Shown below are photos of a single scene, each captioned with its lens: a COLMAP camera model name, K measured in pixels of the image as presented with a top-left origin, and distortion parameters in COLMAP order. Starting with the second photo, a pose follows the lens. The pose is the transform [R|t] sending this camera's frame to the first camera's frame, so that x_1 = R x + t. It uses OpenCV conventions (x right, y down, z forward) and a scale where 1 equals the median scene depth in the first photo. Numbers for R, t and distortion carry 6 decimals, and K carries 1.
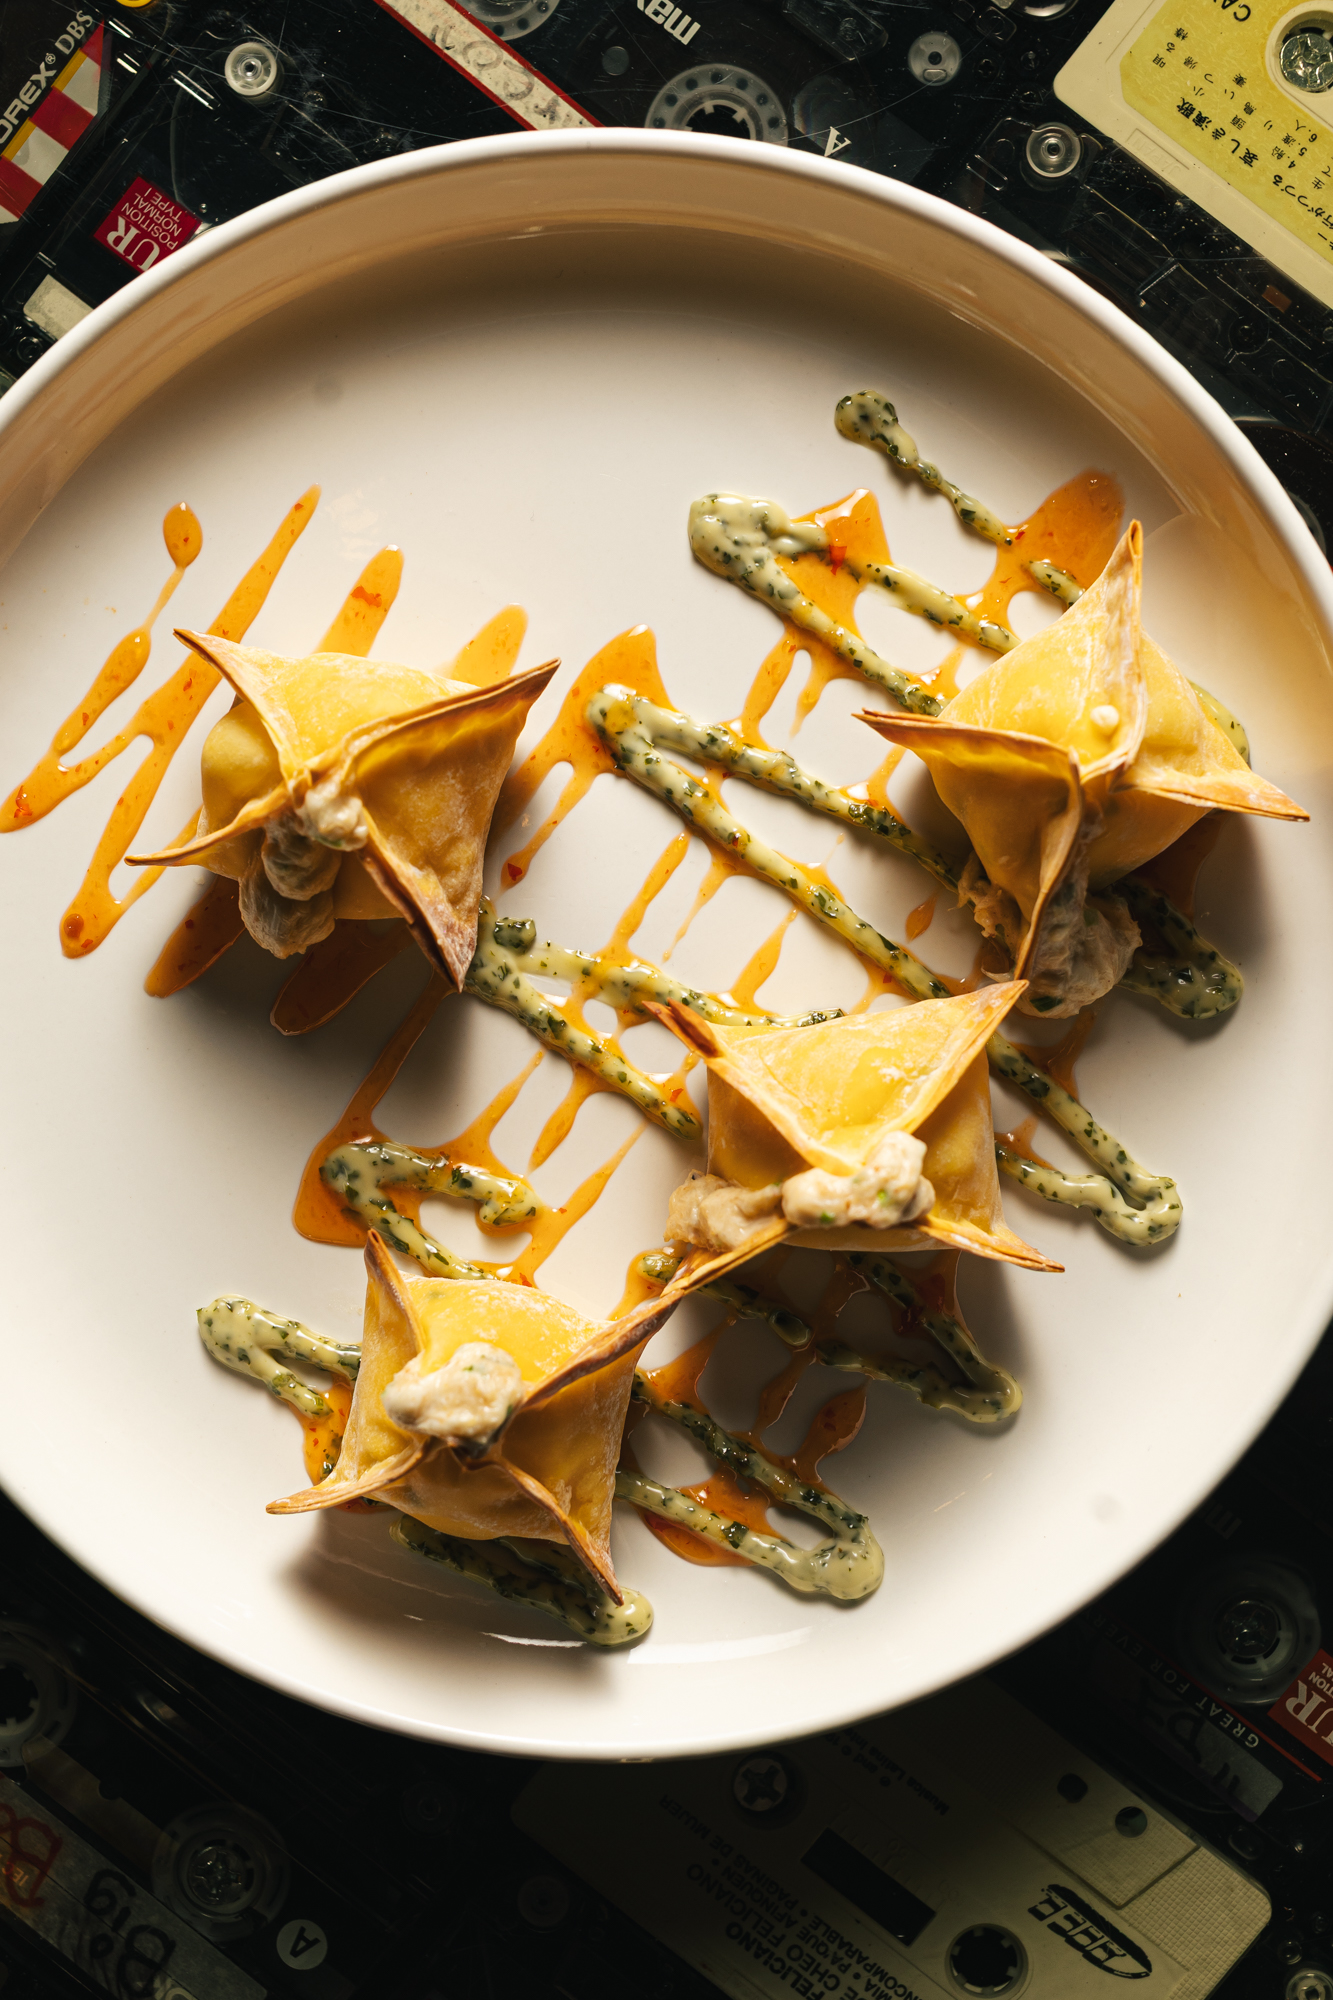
lens RADIAL K [[3179.8, 0, 677.5], [0, 3179.8, 986.3], [0, 0, 1]] dist [-0.045352, 0.000000]
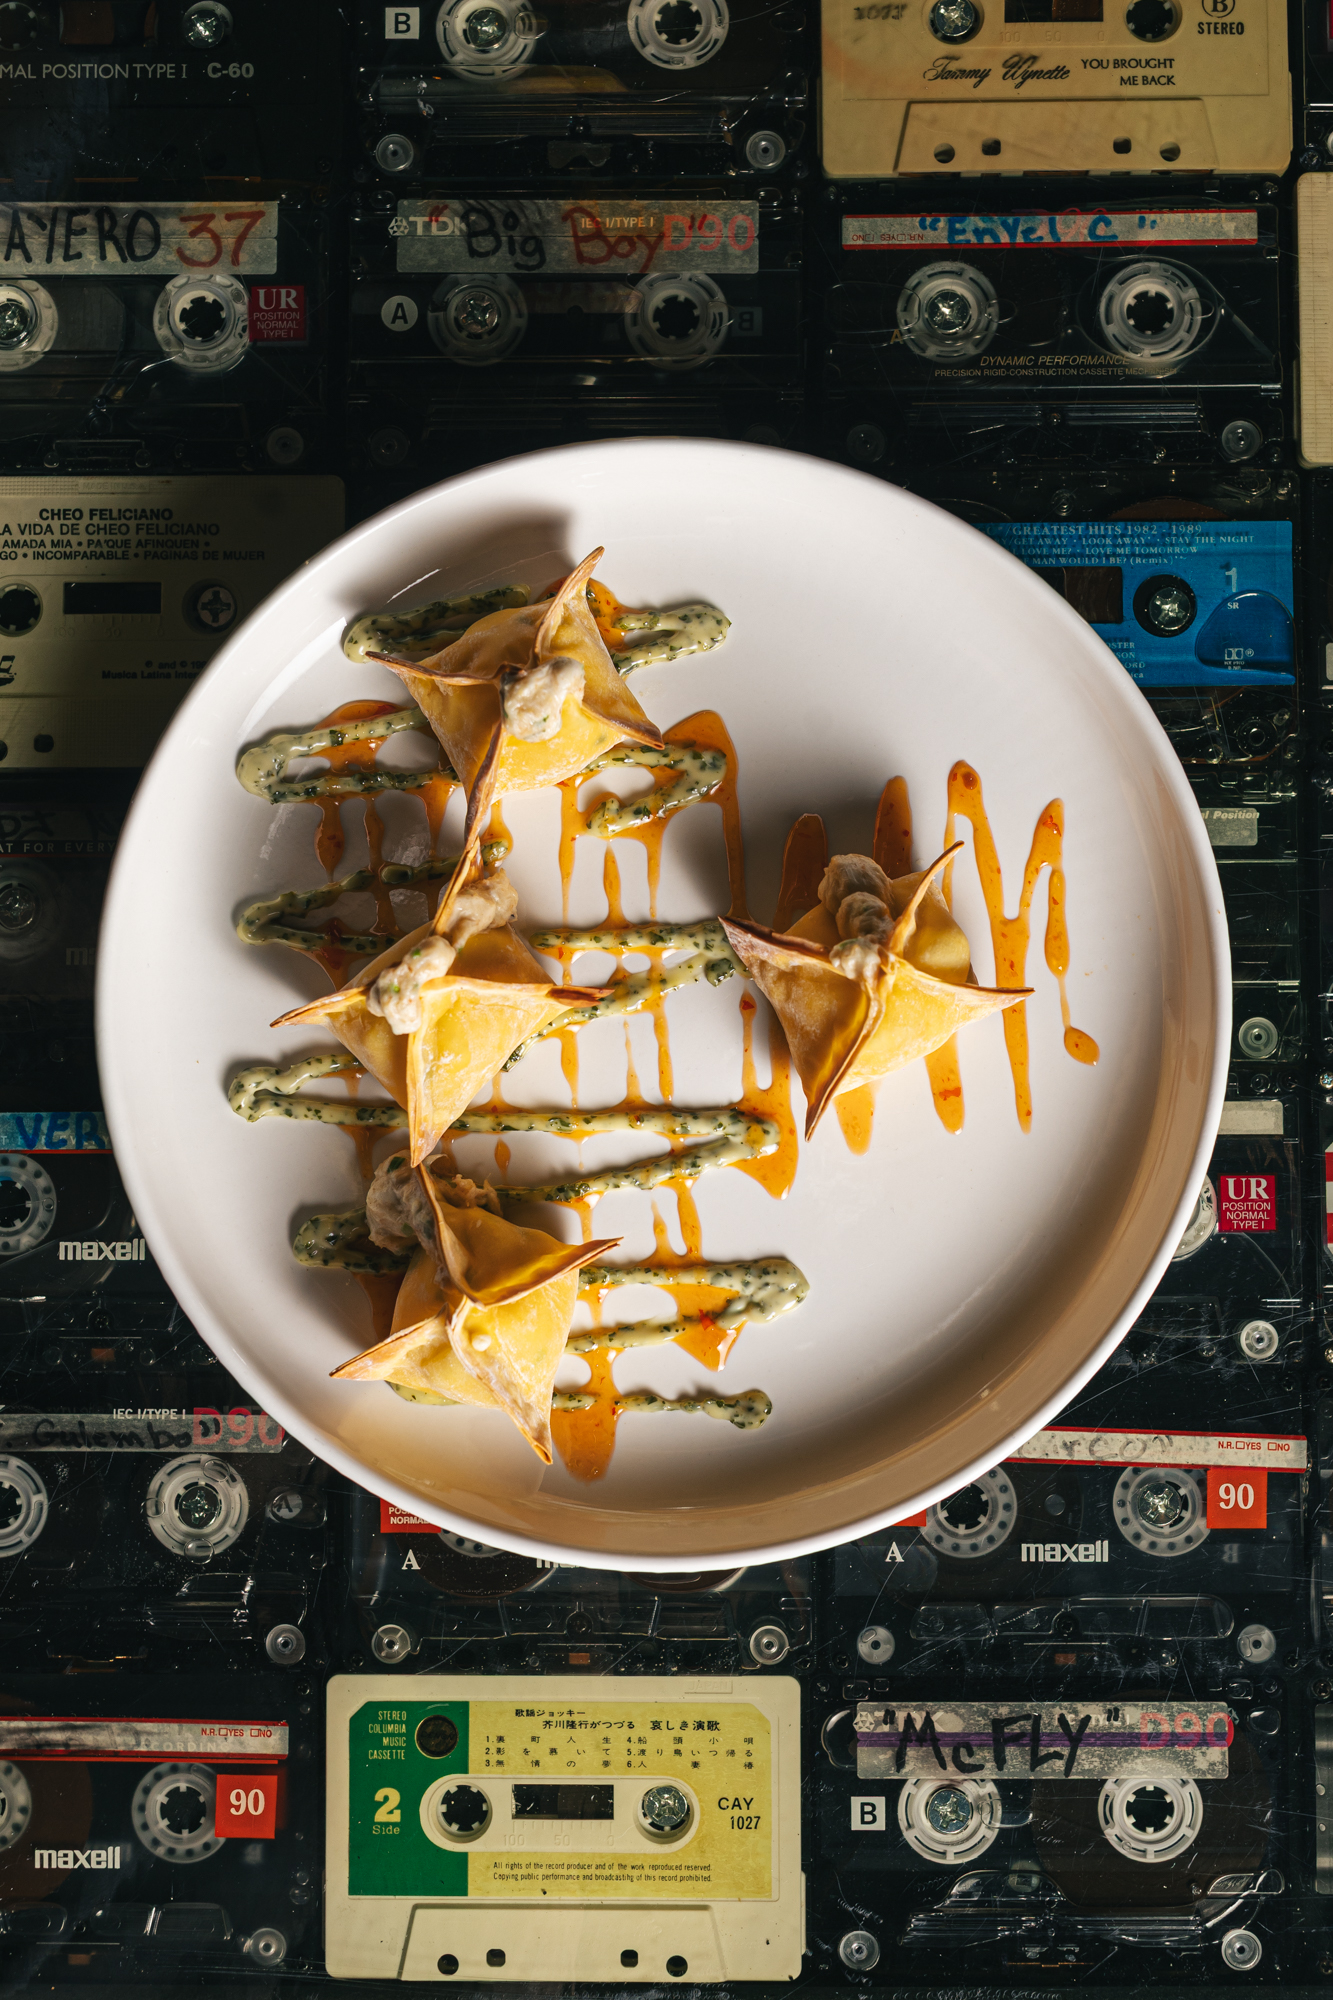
lens RADIAL K [[2953.1, 0, 659.3], [0, 2953.1, 1010.8], [0, 0, 1]] dist [-0.018126, 0.000000]
pose [[-0.783548, 0.620088, 0.039286, -0.071074], [-0.619600, -0.784518, 0.025053, -0.046677], [0.046356, -0.004711, 0.998914, -0.318744]]
